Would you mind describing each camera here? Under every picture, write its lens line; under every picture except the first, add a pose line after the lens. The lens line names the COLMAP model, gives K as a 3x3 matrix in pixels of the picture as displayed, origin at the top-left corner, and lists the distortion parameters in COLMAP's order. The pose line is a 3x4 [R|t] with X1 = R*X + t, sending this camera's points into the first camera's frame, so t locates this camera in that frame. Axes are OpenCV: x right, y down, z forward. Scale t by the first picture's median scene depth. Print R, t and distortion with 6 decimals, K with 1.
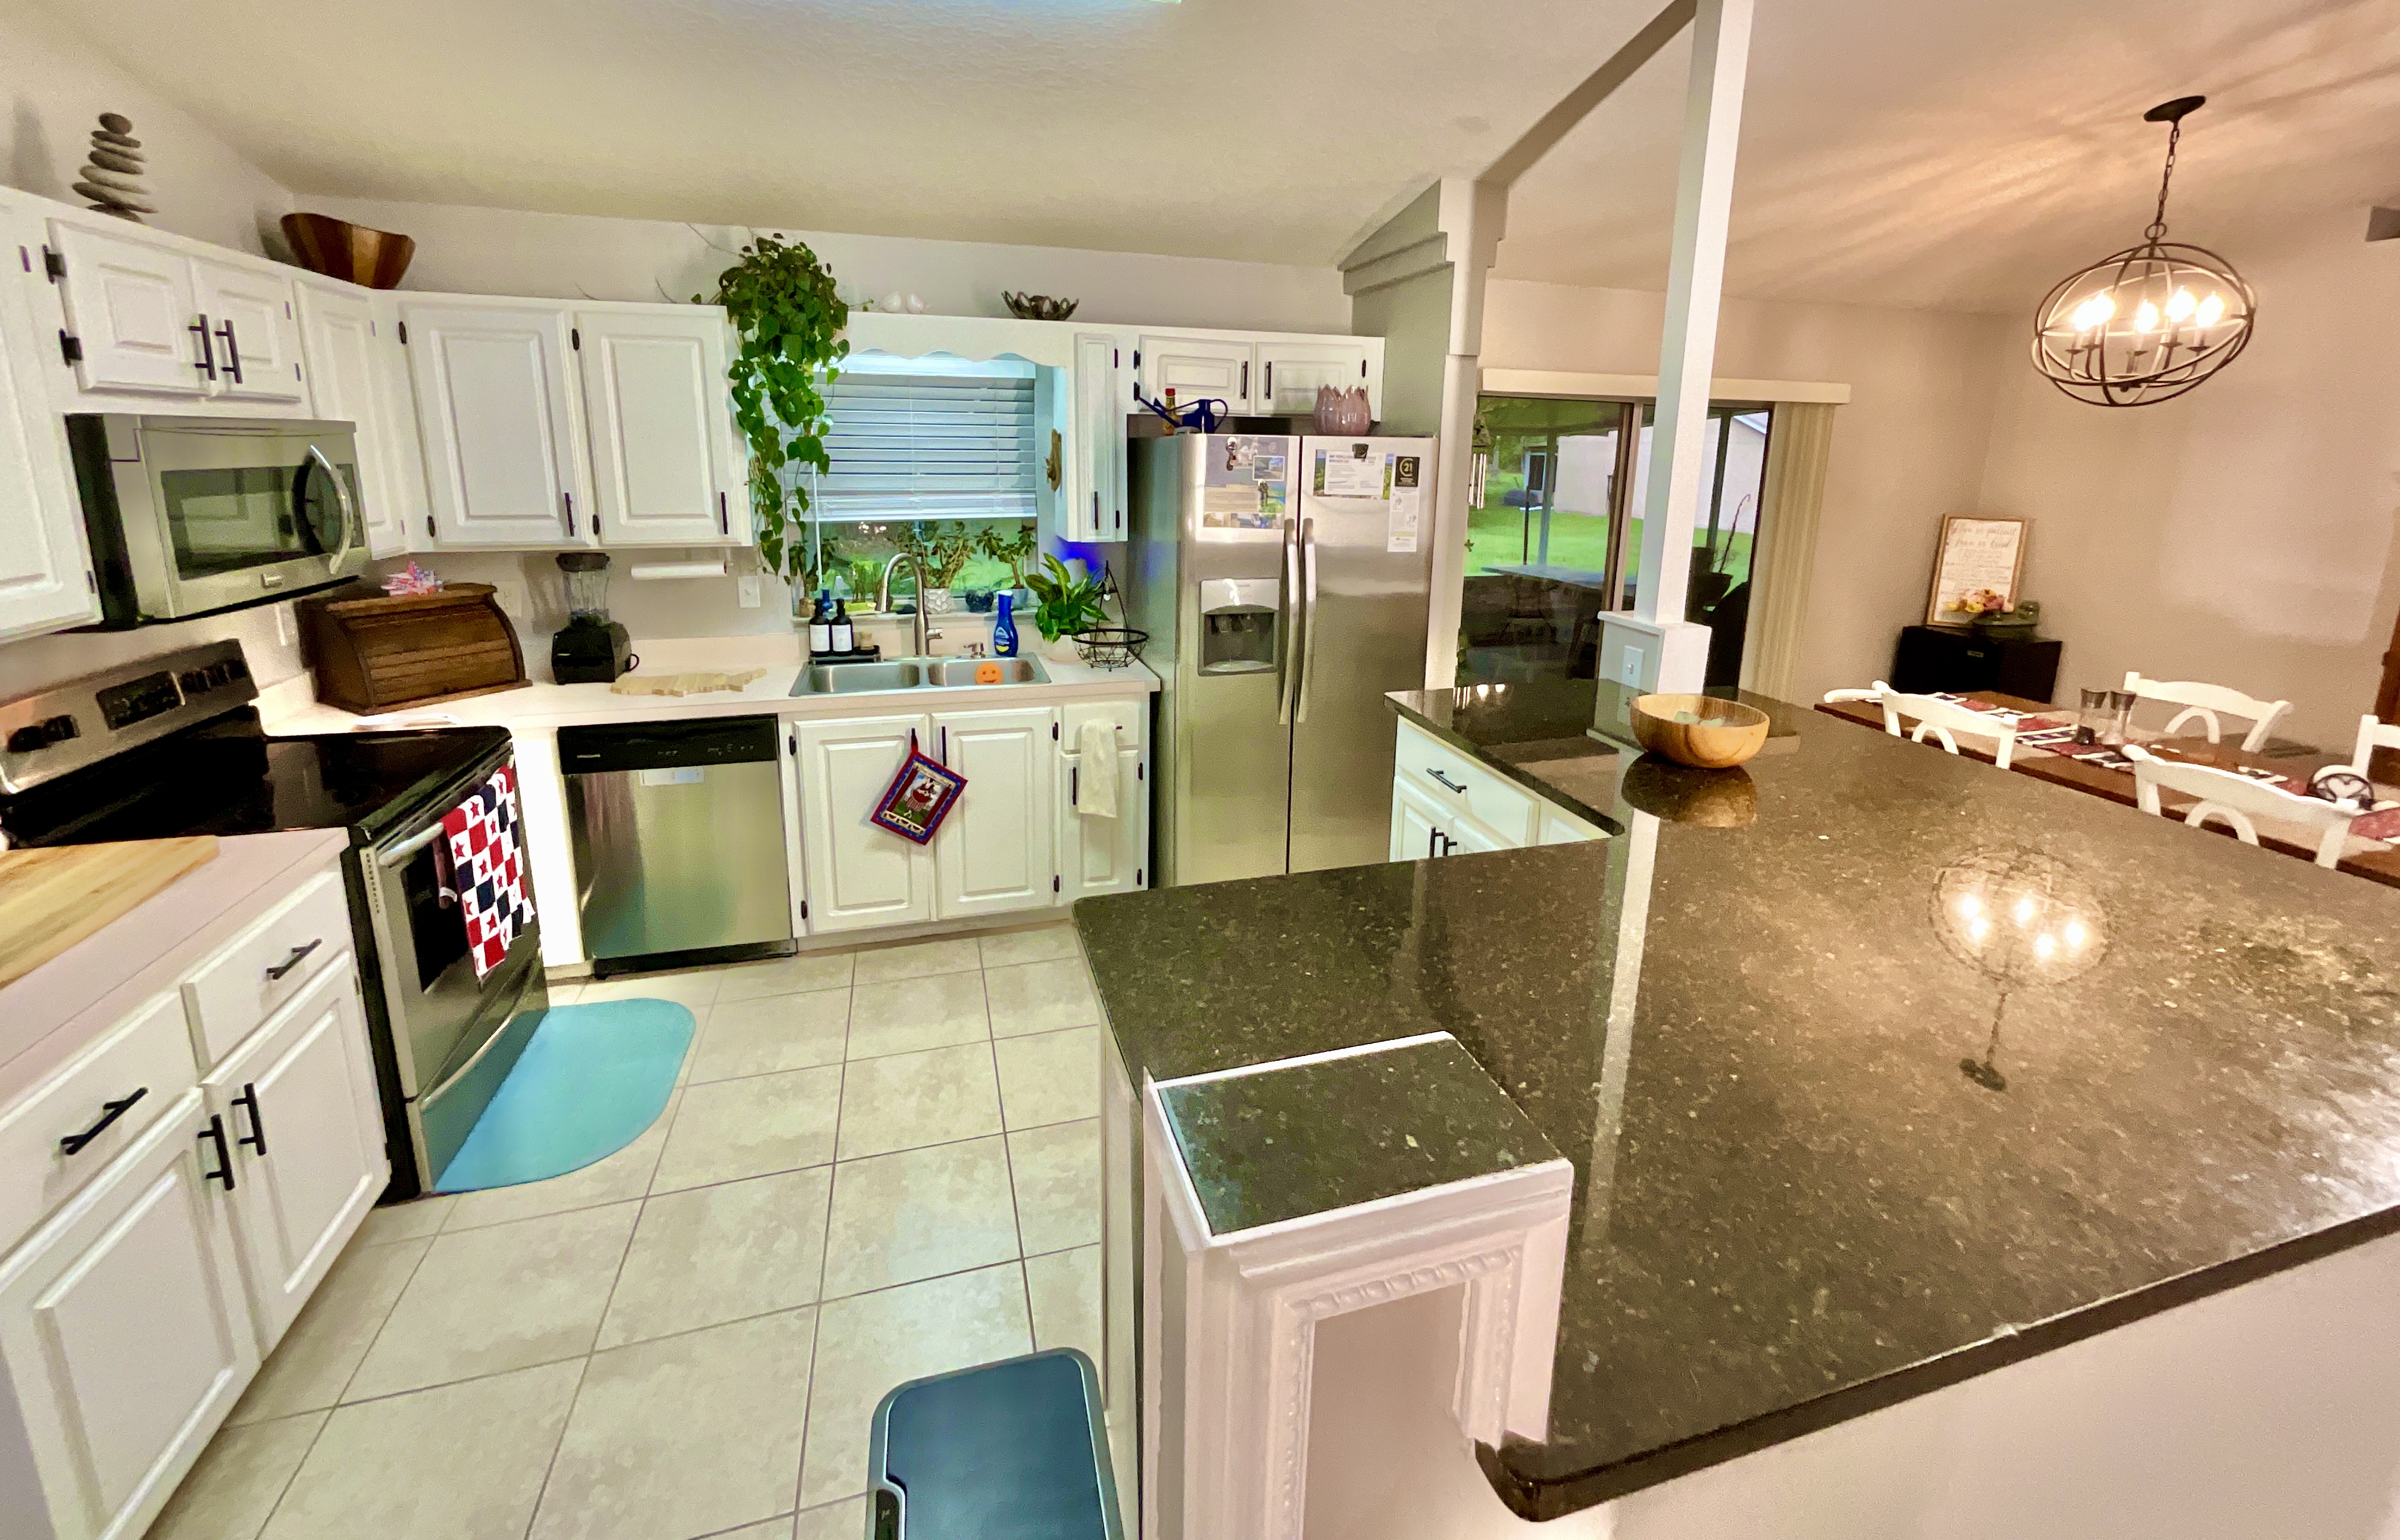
lens RADIAL K [[972.0, 0, 1197.4], [0, 972.0, 644.2], [0, 0, 1]] dist [-0.002457, 0.000215]
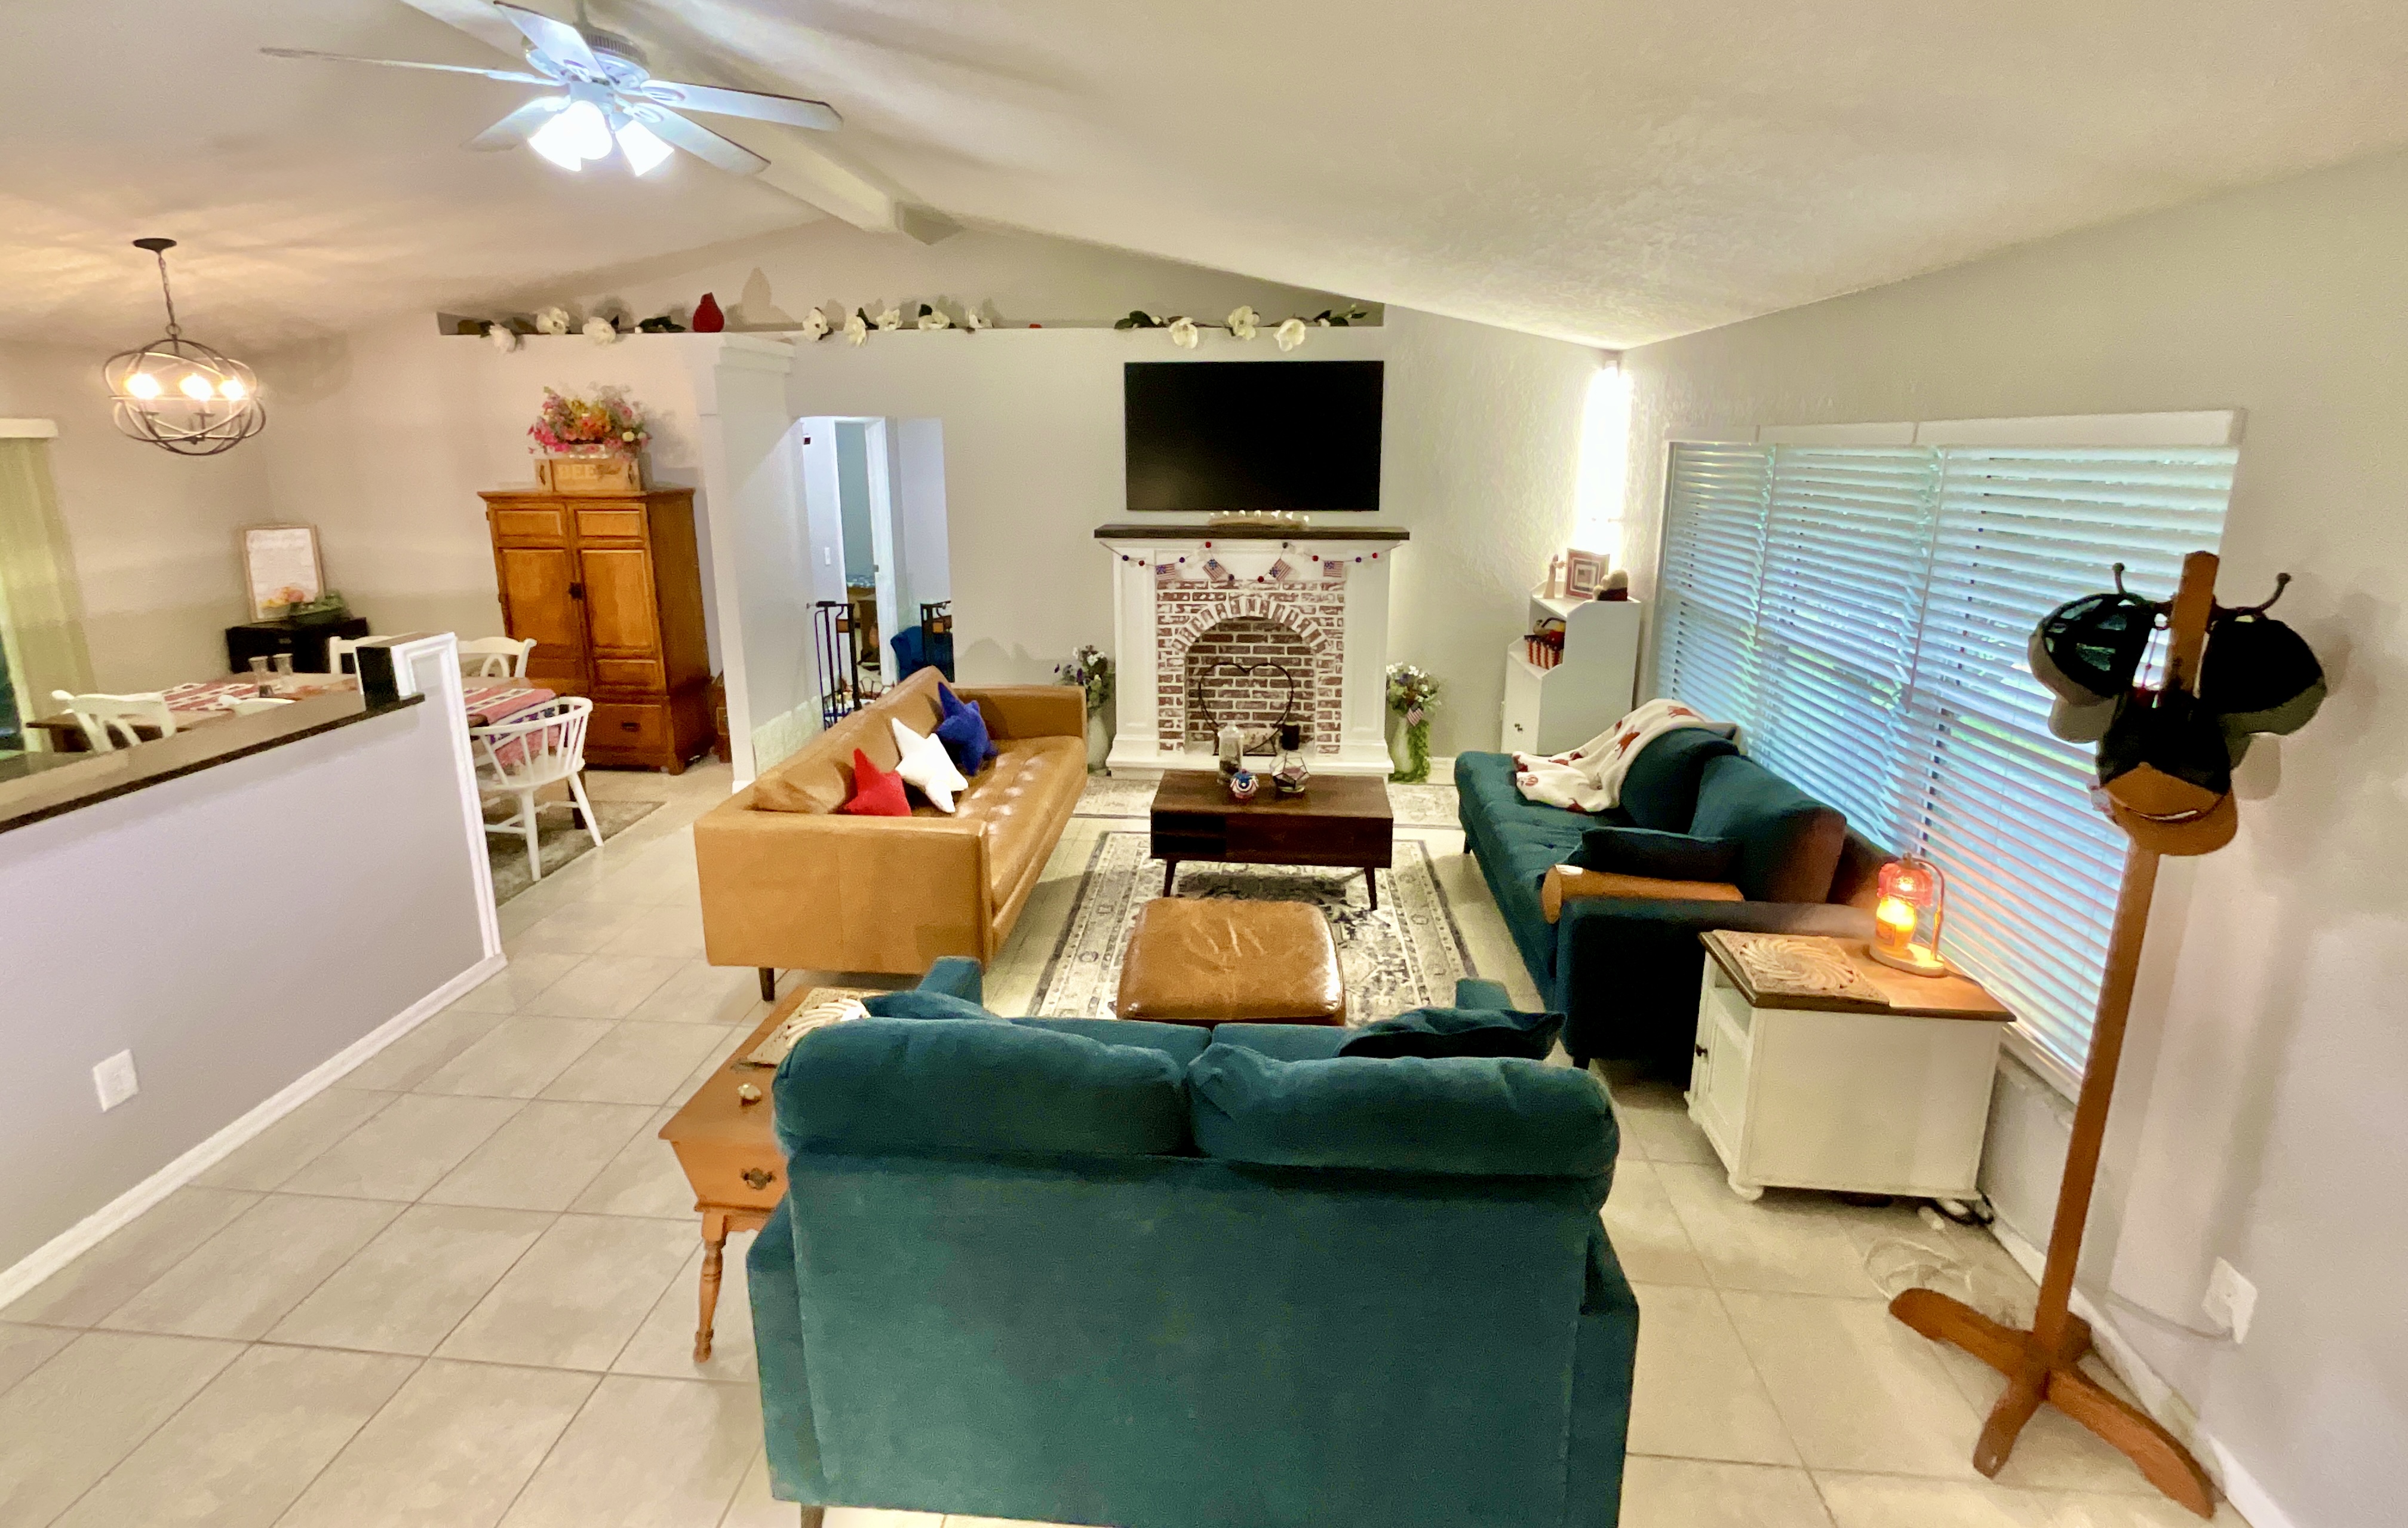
lens RADIAL K [[975.7, 0, 1202.0], [0, 975.7, 628.2], [0, 0, 1]] dist [0.001513, 0.000374]
pose [[0.354143, -0.194968, 0.914642, 0.138813], [0.193156, 0.972188, 0.132446, 0.080083], [-0.915026, 0.129764, 0.381953, -0.762691]]
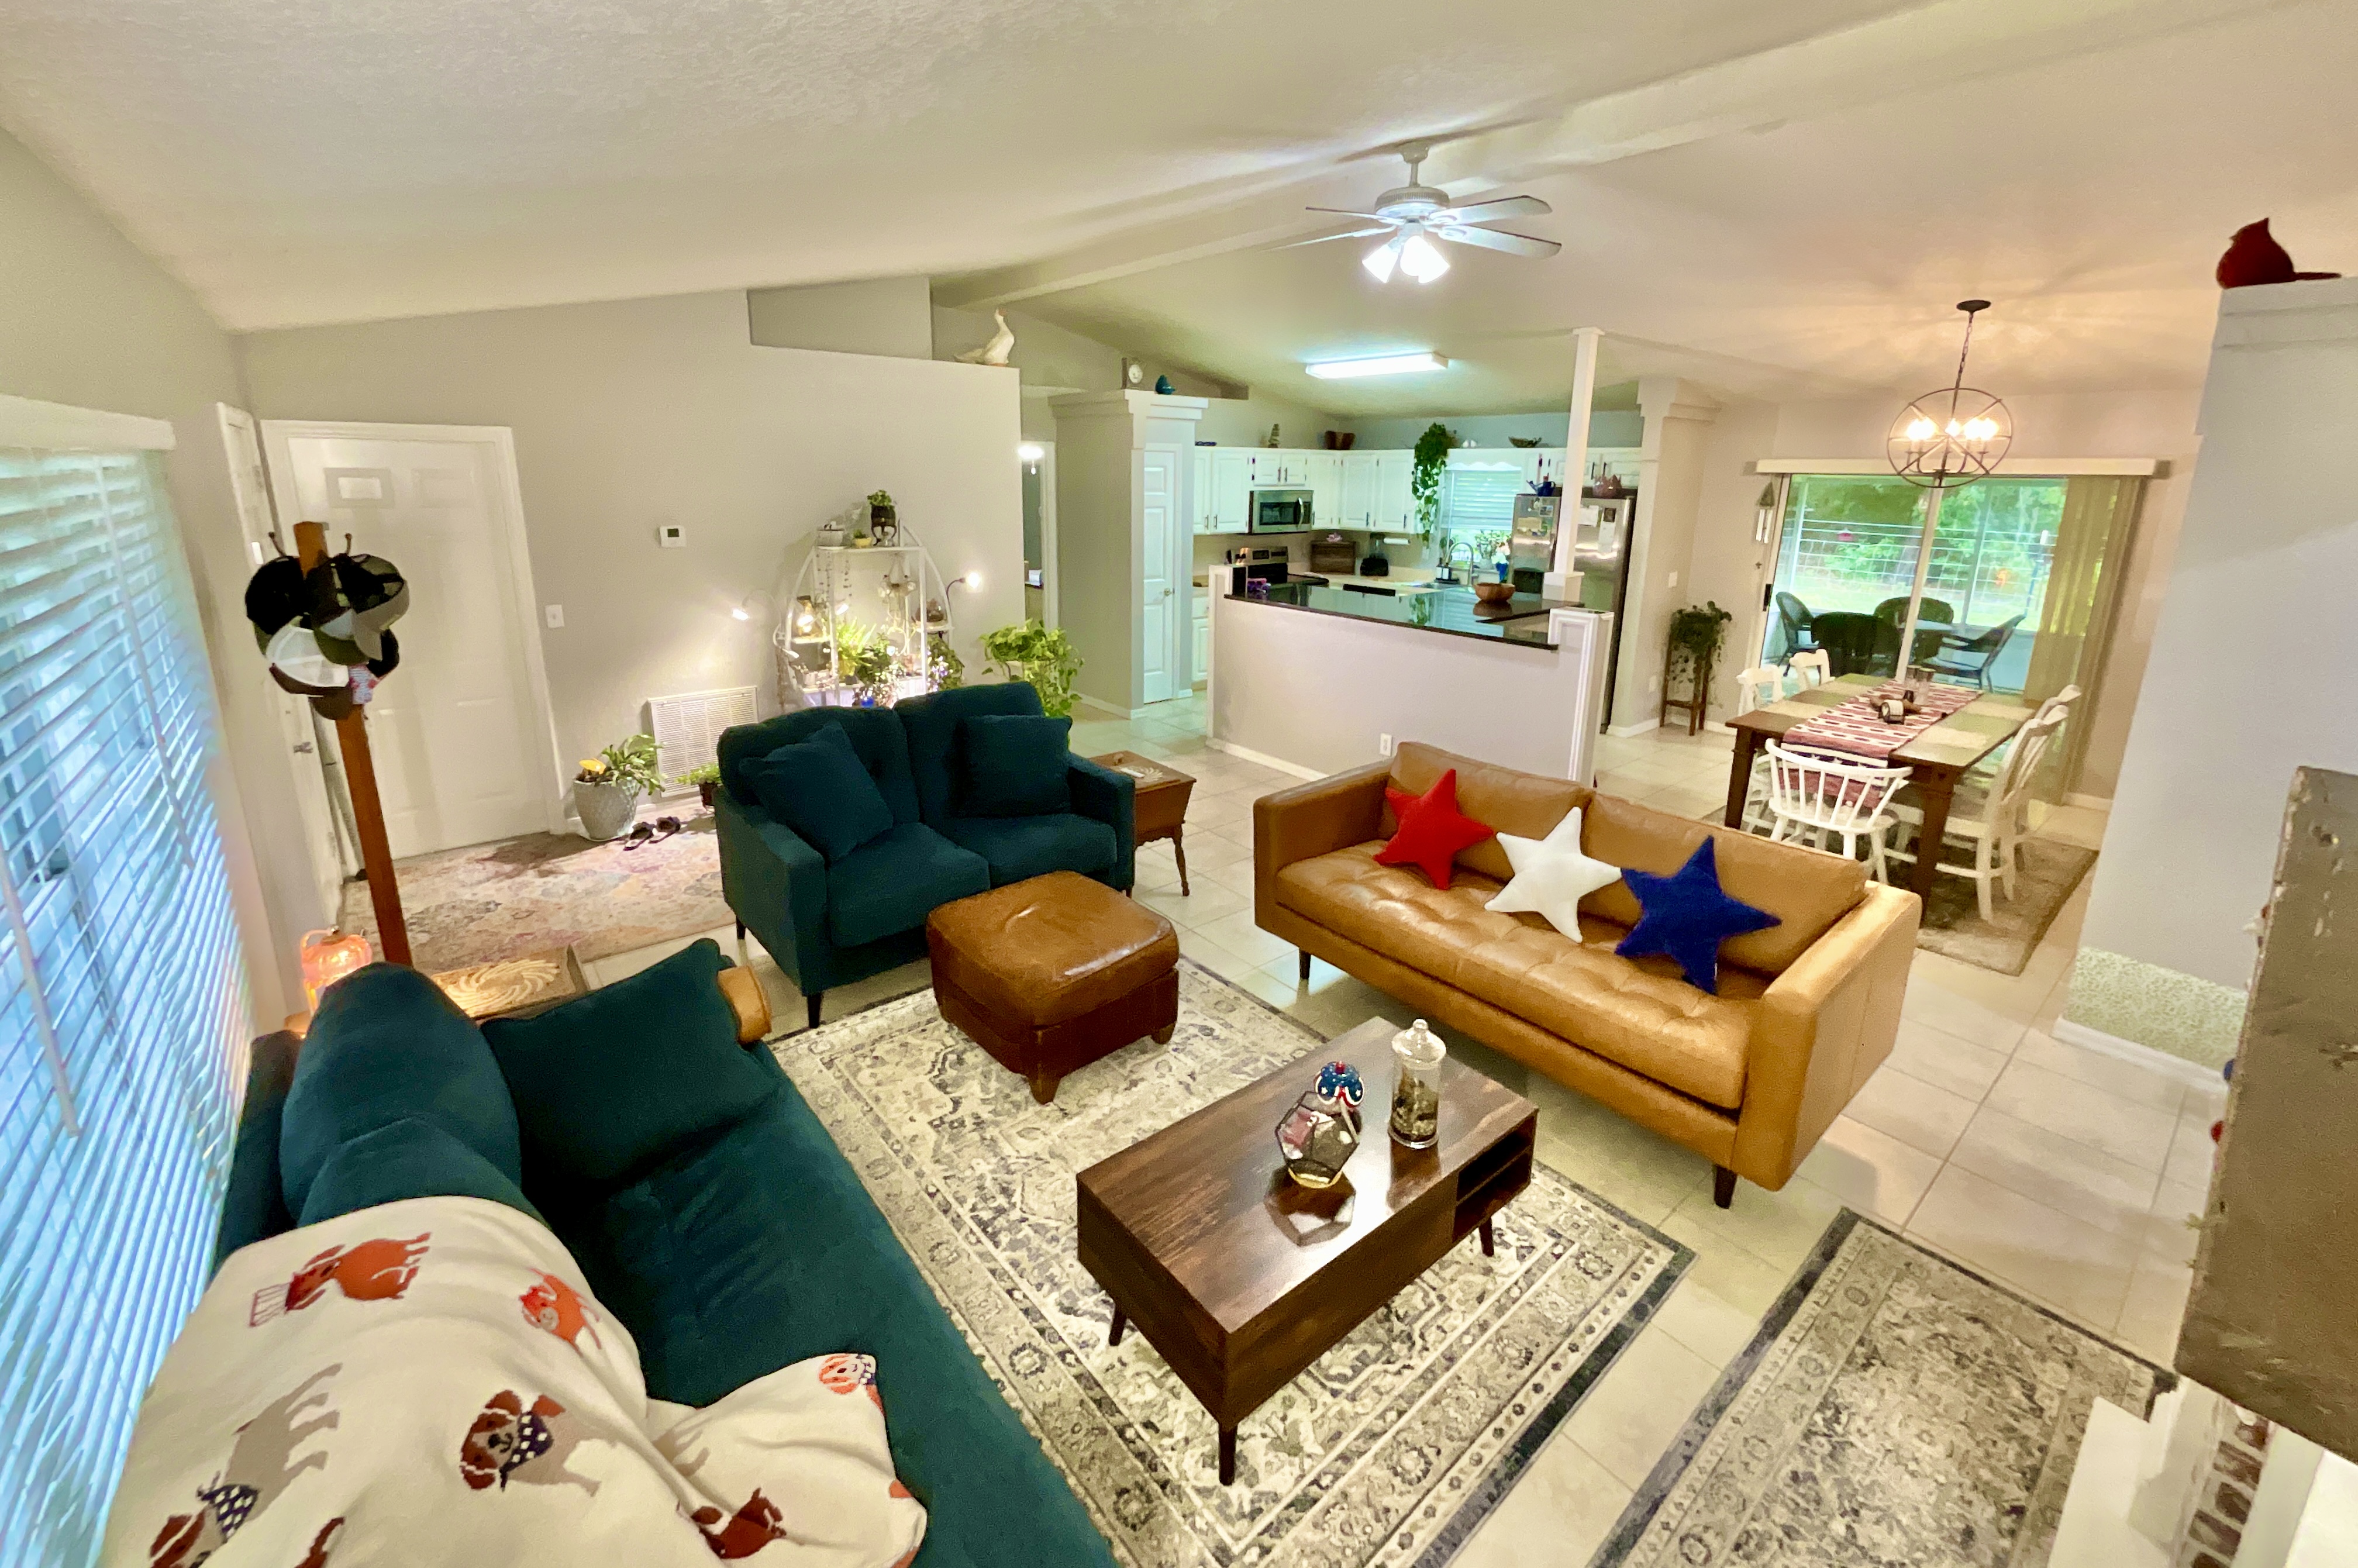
lens RADIAL K [[957.5, 0, 1182.4], [0, 957.5, 687.1], [0, 0, 1]] dist [-0.000218, 0.005101]
pose [[0.400079, 0.194495, -0.895605, 1.861985], [-0.190937, 0.973468, 0.126109, 0.110342], [0.896370, 0.120551, 0.426600, -0.732731]]
